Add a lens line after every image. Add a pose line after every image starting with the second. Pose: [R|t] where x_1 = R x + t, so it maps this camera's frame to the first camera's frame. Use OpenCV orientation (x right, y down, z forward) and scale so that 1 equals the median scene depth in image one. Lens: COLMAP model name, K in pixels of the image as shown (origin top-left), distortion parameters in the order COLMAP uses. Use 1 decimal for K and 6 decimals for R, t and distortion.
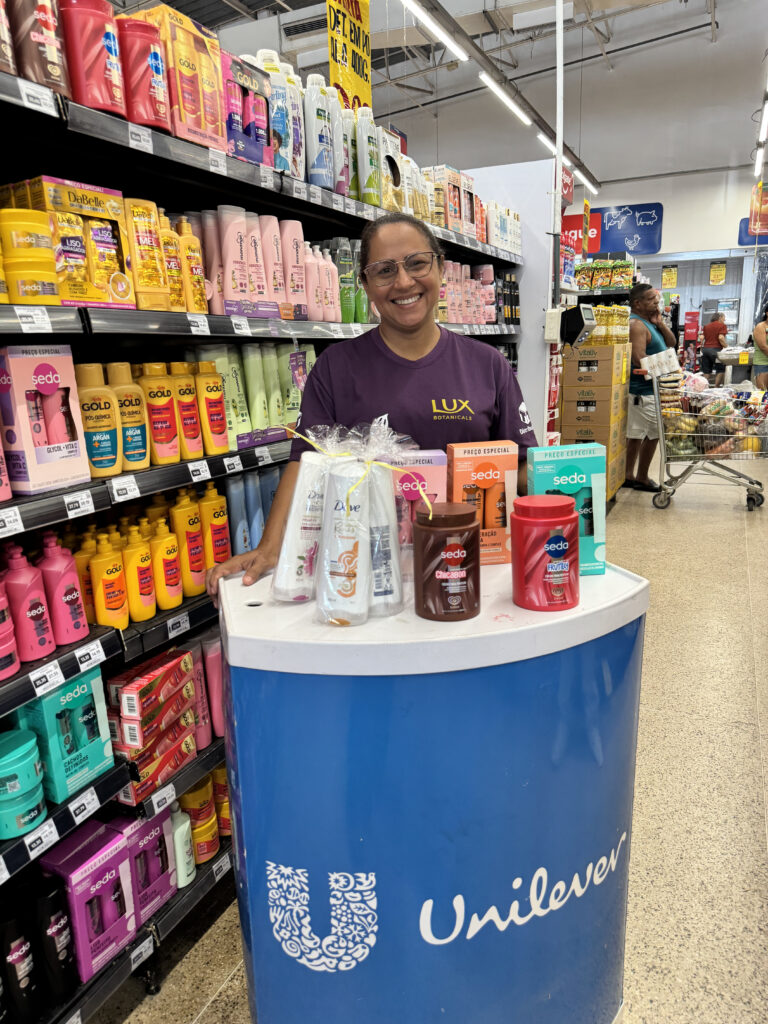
lens RADIAL K [[727.9, 0, 384.0], [0, 727.9, 512.0], [0, 0, 1]] dist [-0.003593, -0.002788]
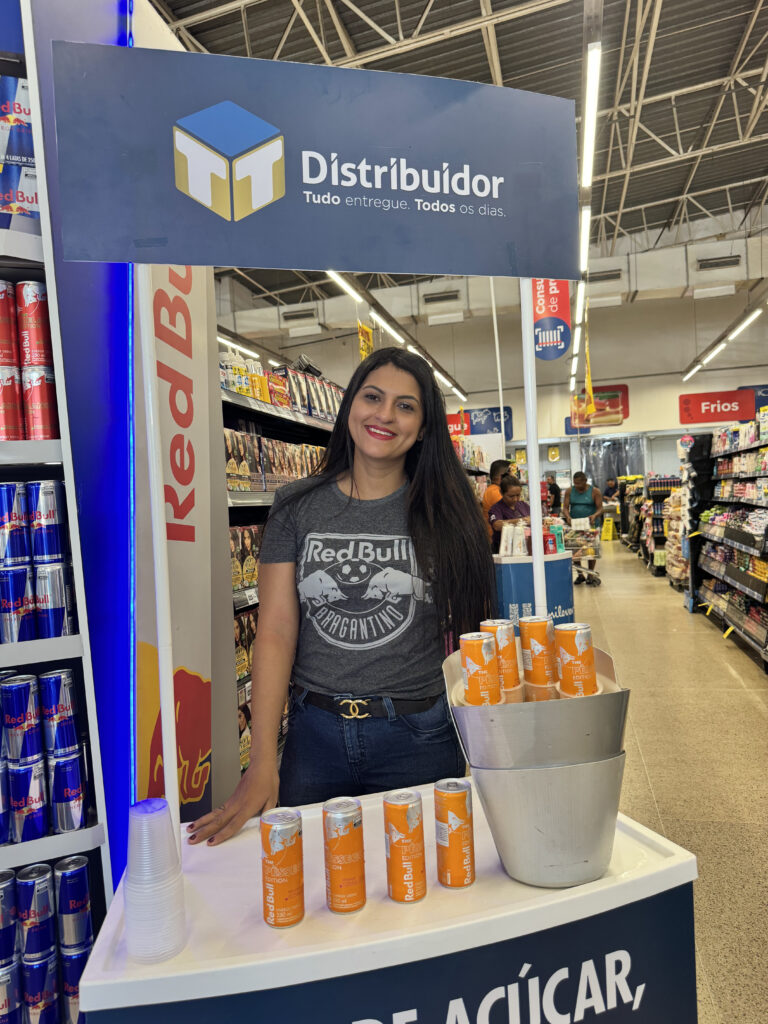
lens RADIAL K [[727.9, 0, 384.0], [0, 727.9, 512.0], [0, 0, 1]] dist [-0.003593, -0.002788]
pose [[0.981424, -0.025139, 0.190199, -0.128472], [0.066815, 0.974100, -0.216019, 0.058222], [-0.179842, 0.224714, 0.957685, -0.251076]]
